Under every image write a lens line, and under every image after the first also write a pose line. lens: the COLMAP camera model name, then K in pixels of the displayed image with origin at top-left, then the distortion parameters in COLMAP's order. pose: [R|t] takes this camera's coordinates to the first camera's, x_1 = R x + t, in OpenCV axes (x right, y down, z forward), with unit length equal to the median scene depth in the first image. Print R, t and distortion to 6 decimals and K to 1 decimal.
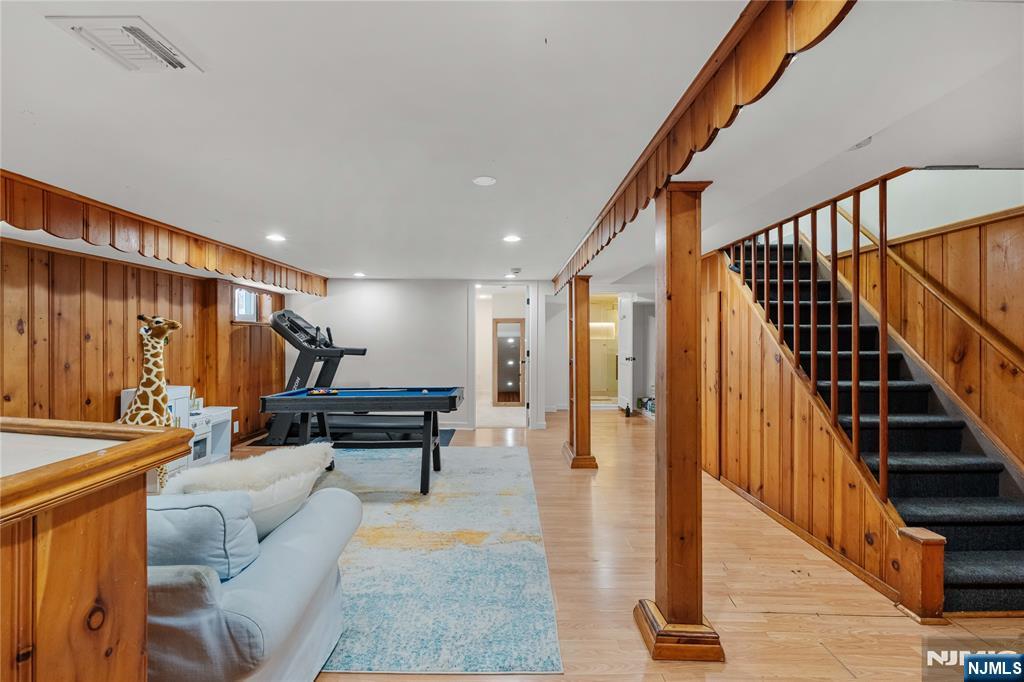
lens RADIAL K [[448.1, 0, 512.3], [0, 448.1, 338.0], [0, 0, 1]] dist [0.000364, -0.000112]
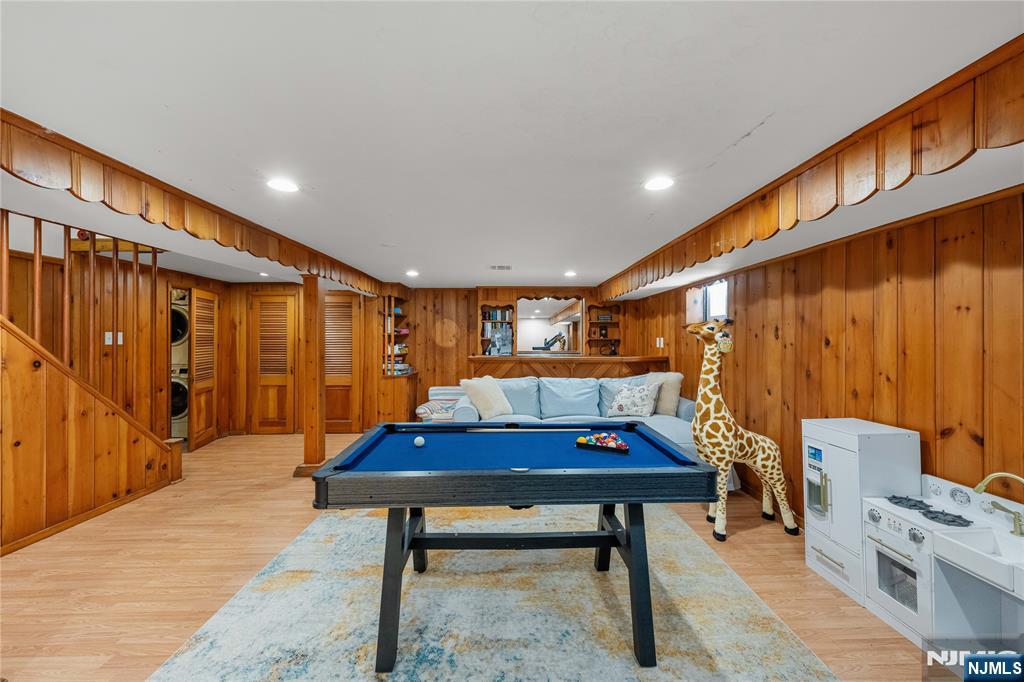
lens RADIAL K [[399.4, 0, 513.8], [0, 399.4, 339.9], [0, 0, 1]] dist [-0.000393, -0.000117]
pose [[-0.999952, -0.001285, -0.009758, -0.373145], [-0.001319, 0.999993, 0.003495, -0.008747], [0.009753, 0.003508, -0.999946, 1.825332]]
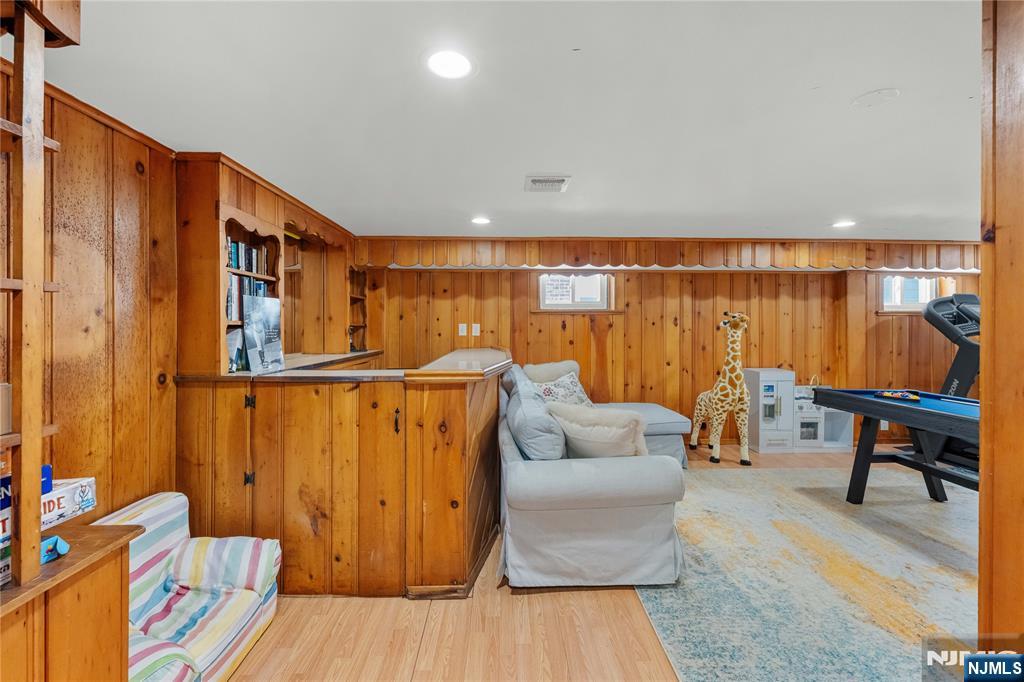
lens RADIAL K [[424.8, 0, 512.1], [0, 424.8, 323.6], [0, 0, 1]] dist [-0.000412, -0.000192]
pose [[0.017689, -0.005724, -0.999827, 0.422500], [-0.004574, 0.999973, -0.005806, -0.005675], [0.999833, 0.004676, 0.017663, 0.330907]]
